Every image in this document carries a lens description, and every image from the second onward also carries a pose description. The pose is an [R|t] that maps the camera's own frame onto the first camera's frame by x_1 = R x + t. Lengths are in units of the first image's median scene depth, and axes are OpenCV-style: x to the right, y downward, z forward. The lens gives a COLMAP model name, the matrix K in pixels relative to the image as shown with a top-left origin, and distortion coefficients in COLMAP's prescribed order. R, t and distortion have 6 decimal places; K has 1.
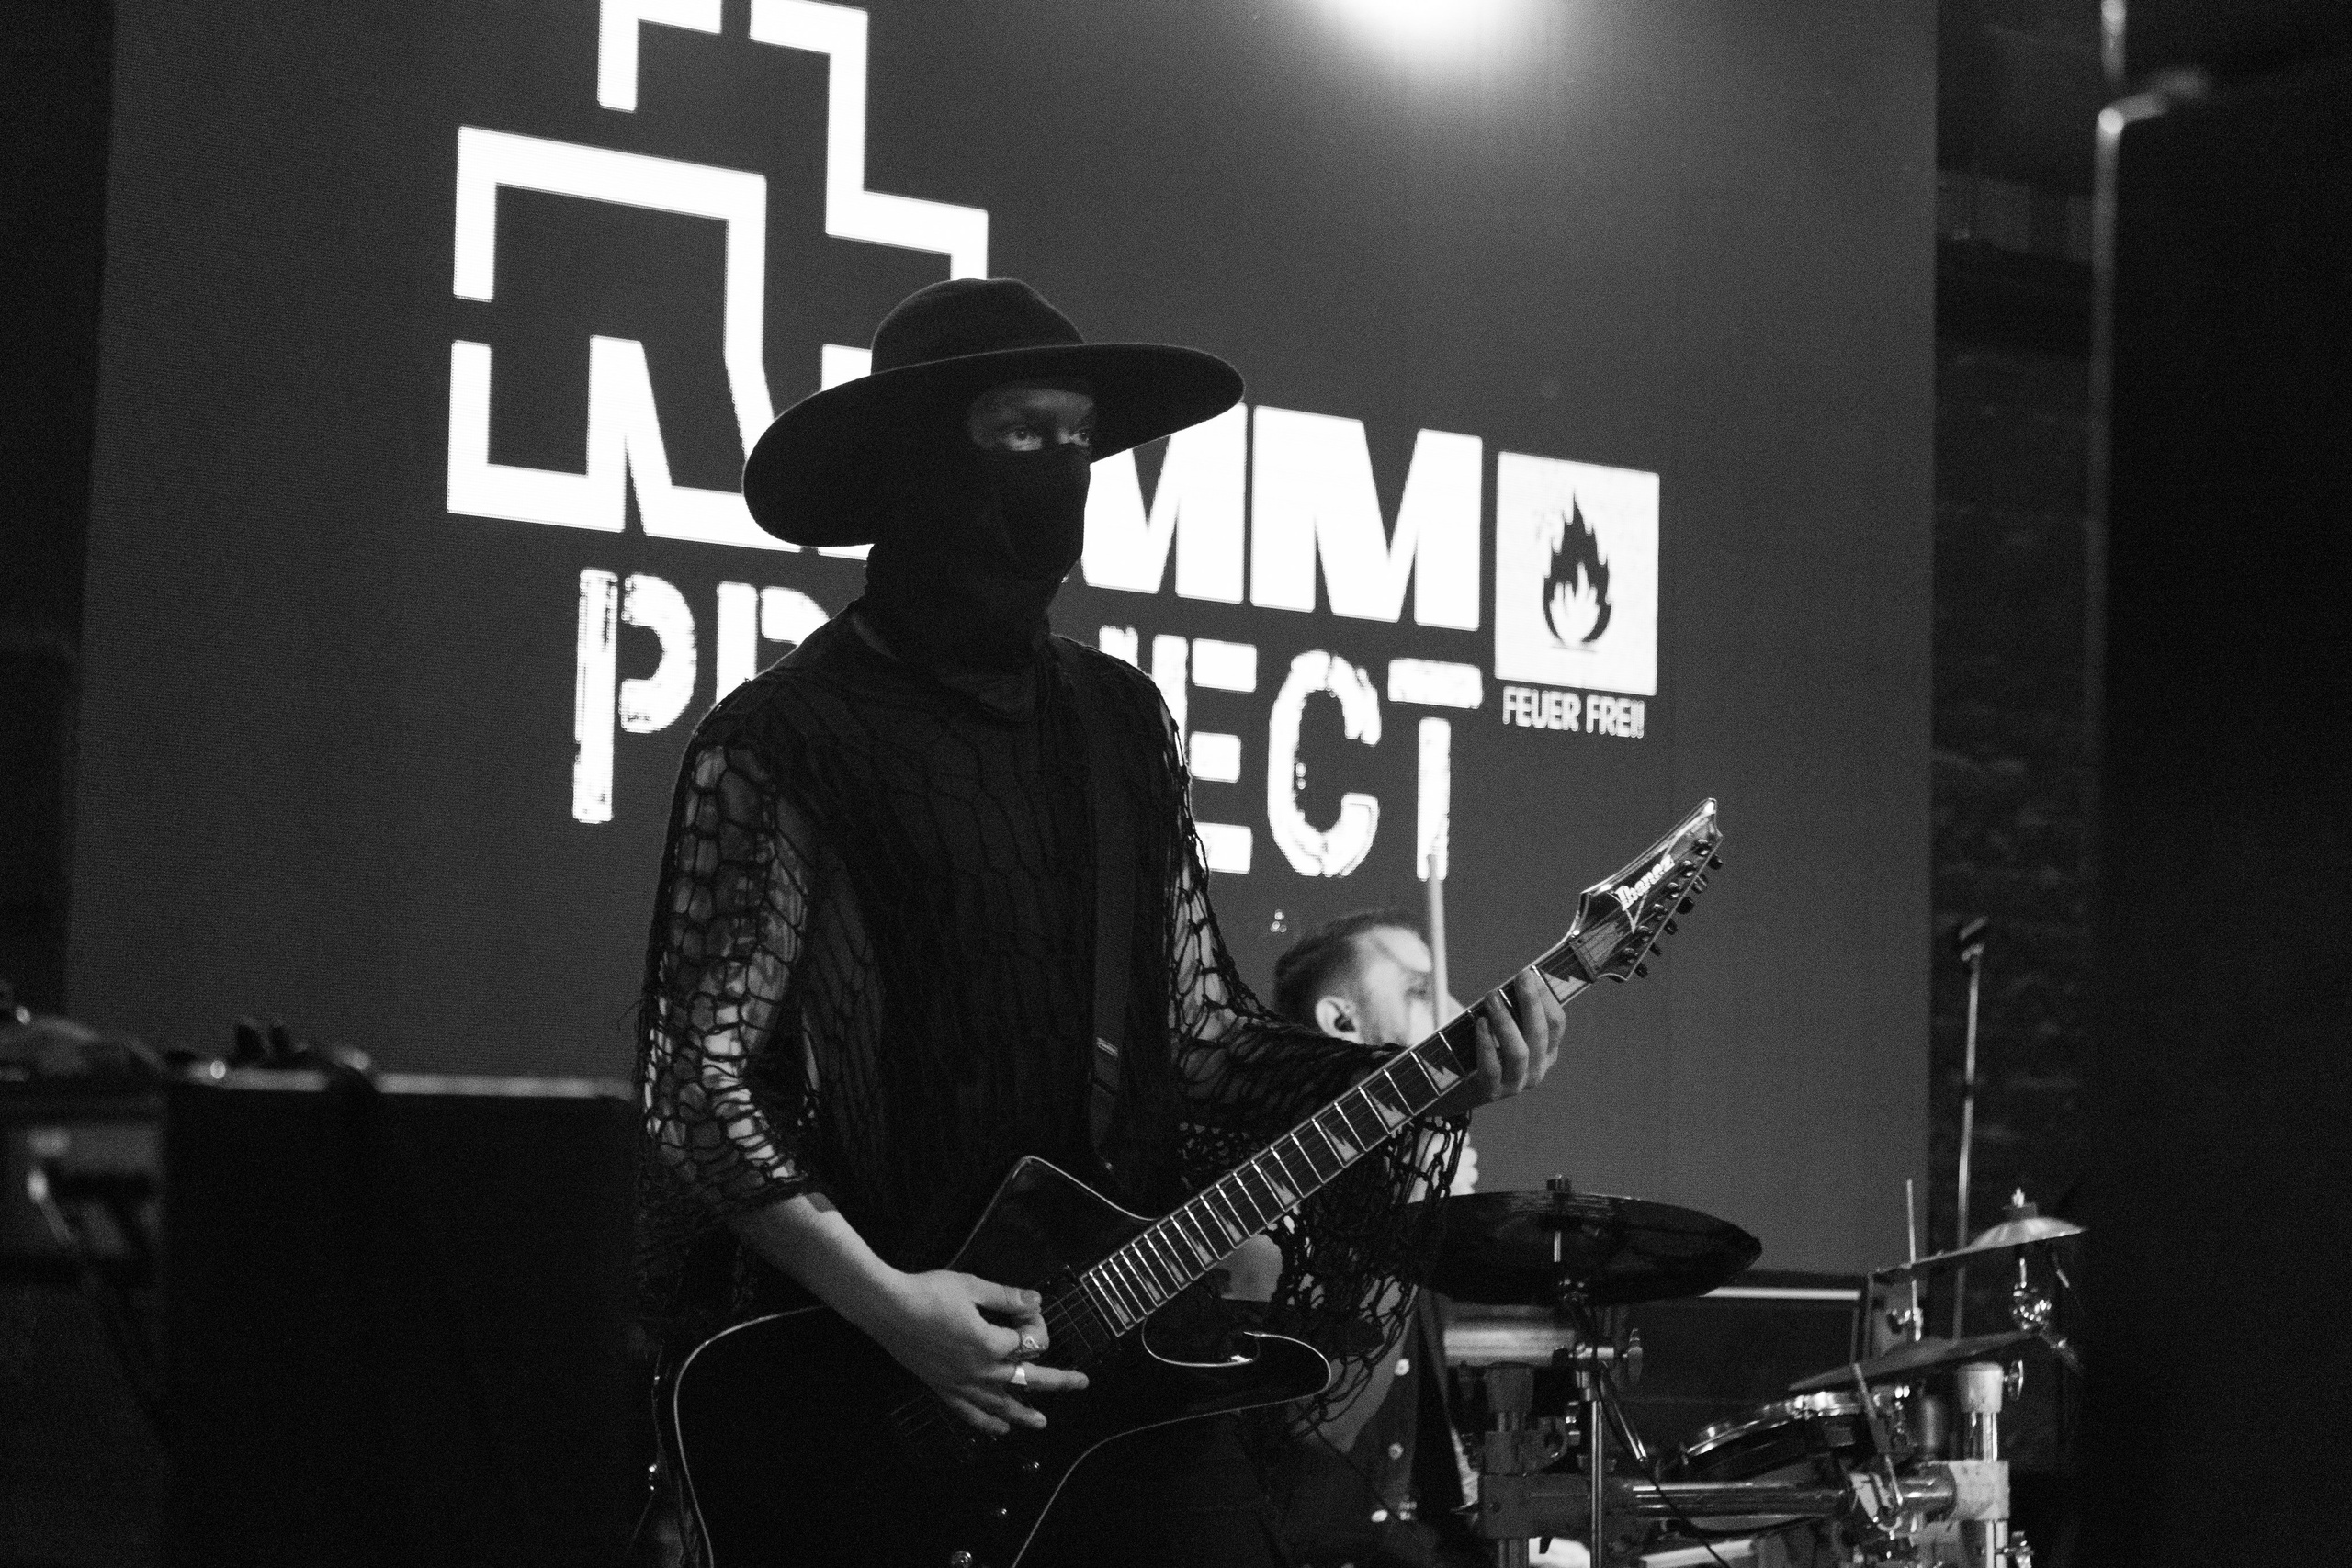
lens RADIAL K [[6423.7, 0, 1185.1], [0, 6423.7, 799.8], [0, 0, 1]] dist [0.008497, 0.000000]
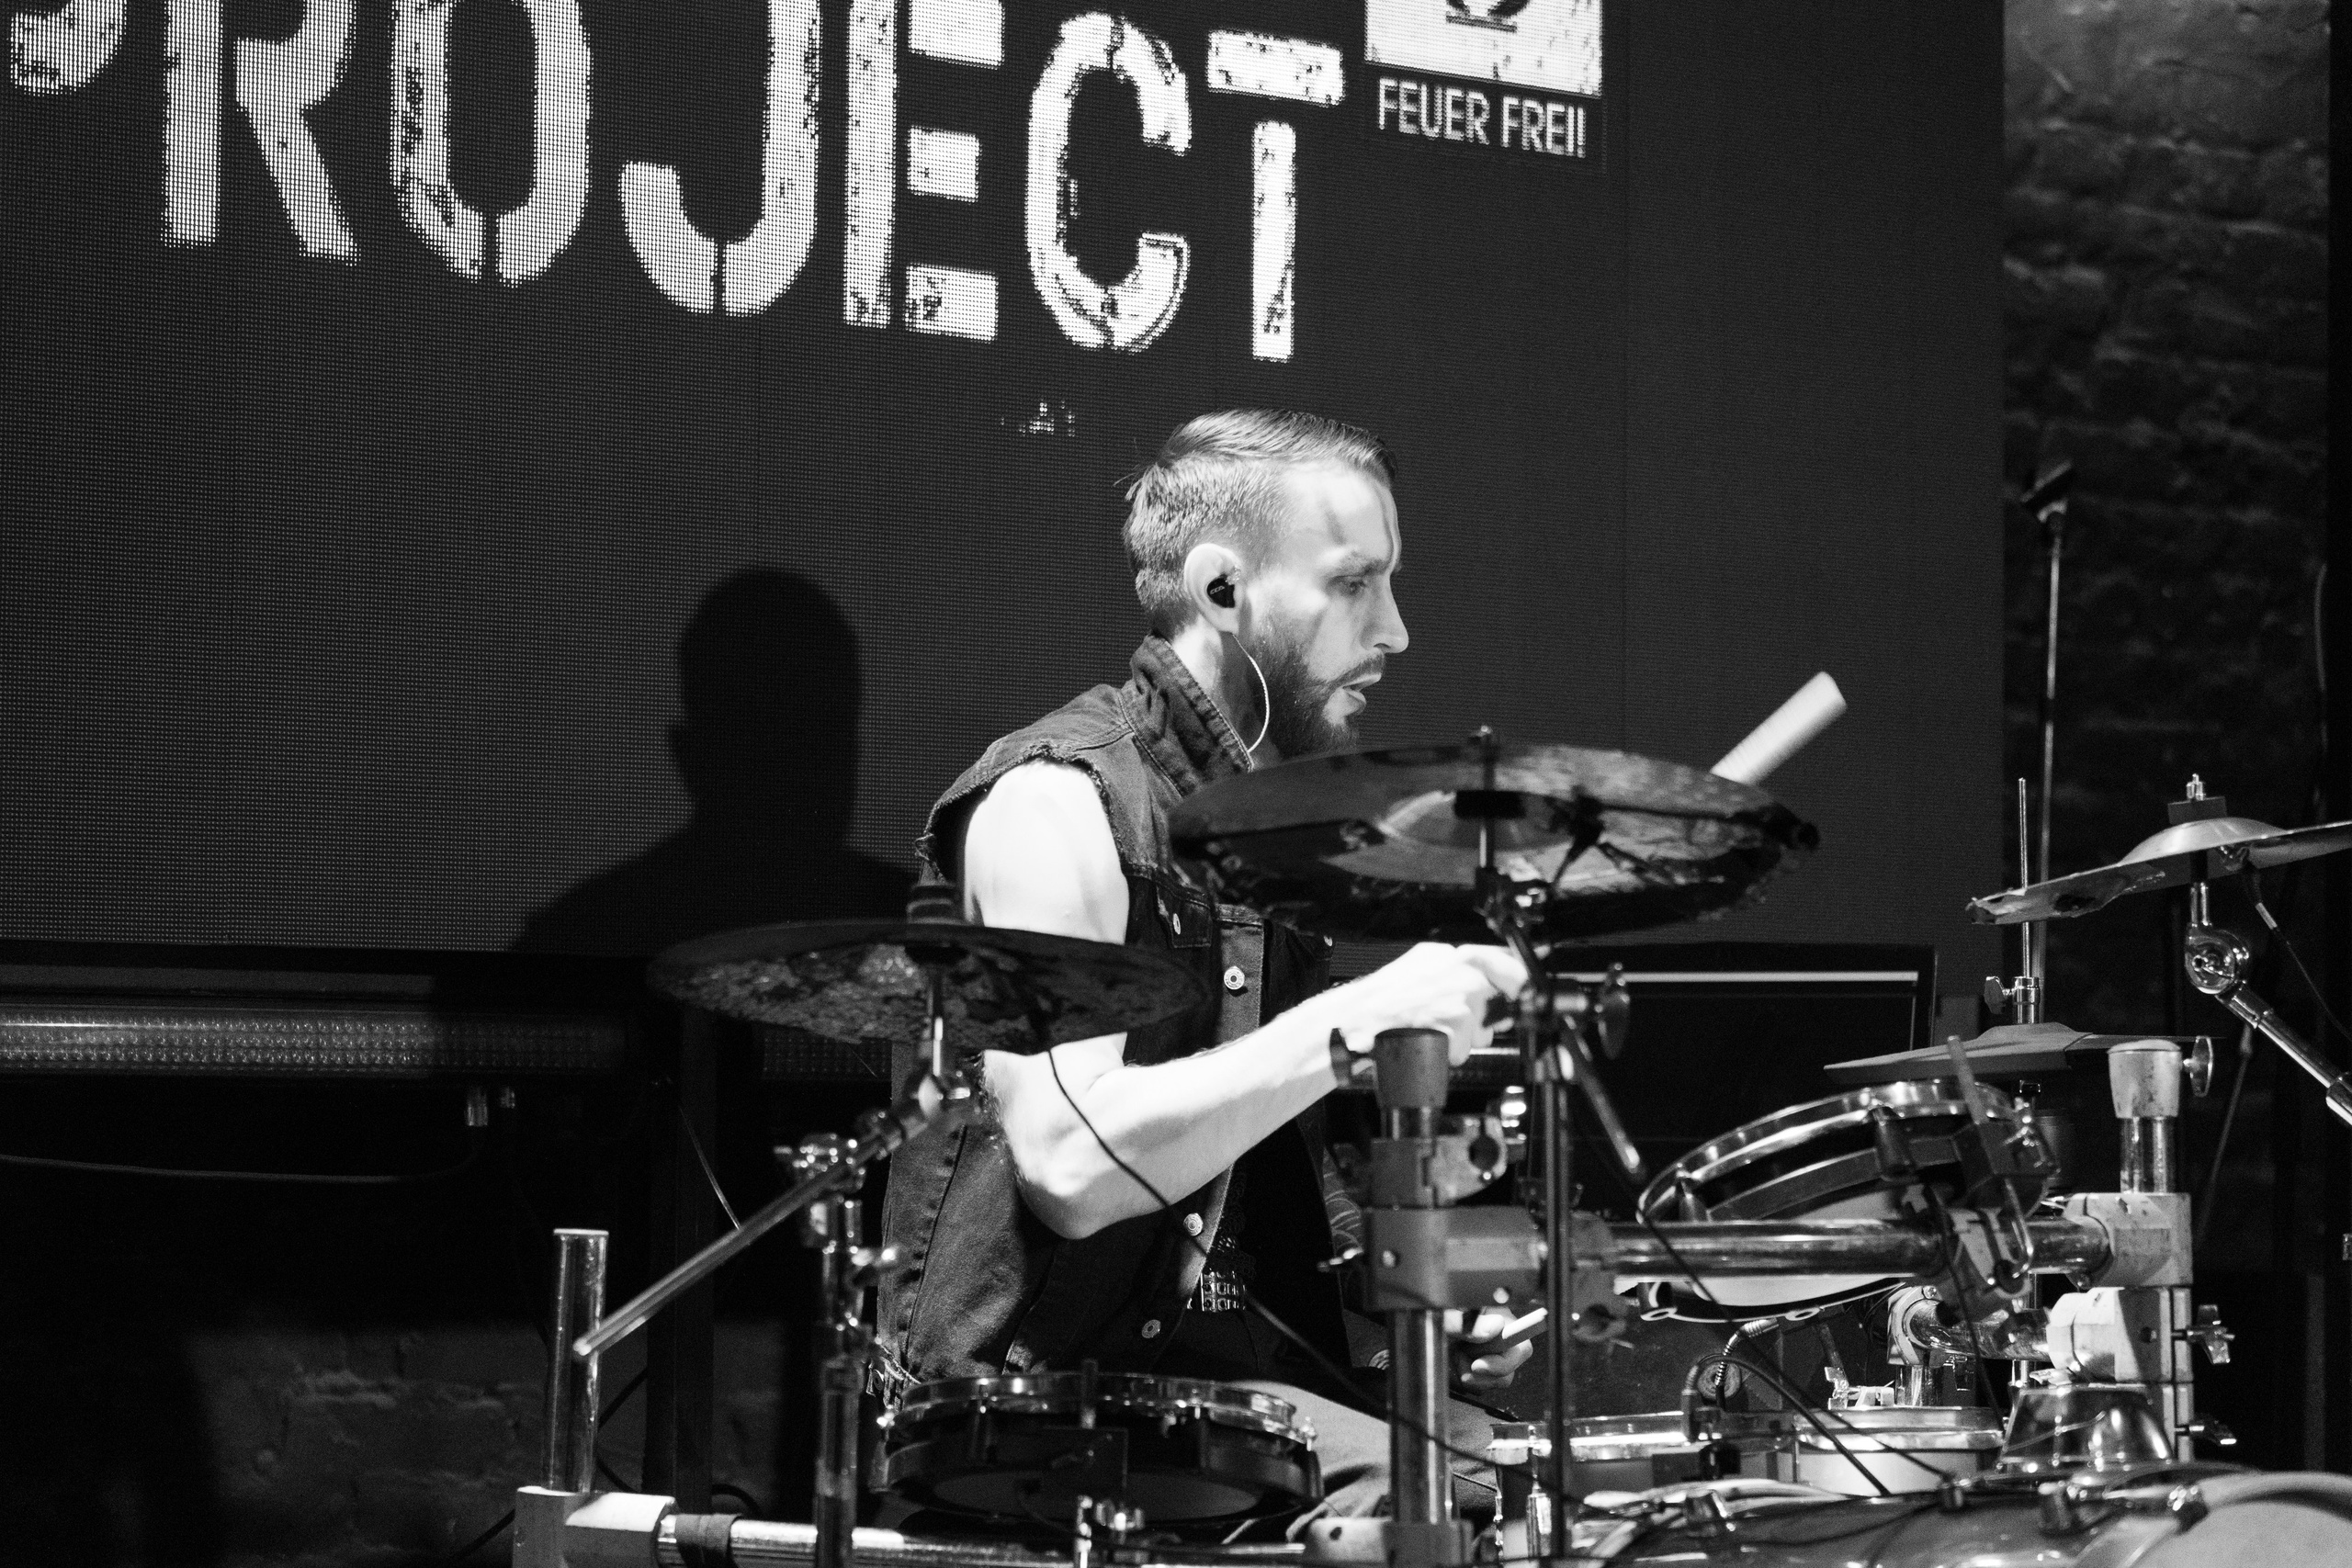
lens RADIAL K [[7550.9, 0, 1170.2], [0, 7550.9, 769.6], [0, 0, 1]] dist [0.121535, 0.000000]
pose [[0.999567, -0.007668, 0.028421, 0.005397], [0.007019, 0.999714, 0.022860, 0.037595], [-0.028588, -0.022651, 0.999335, 0.222124]]
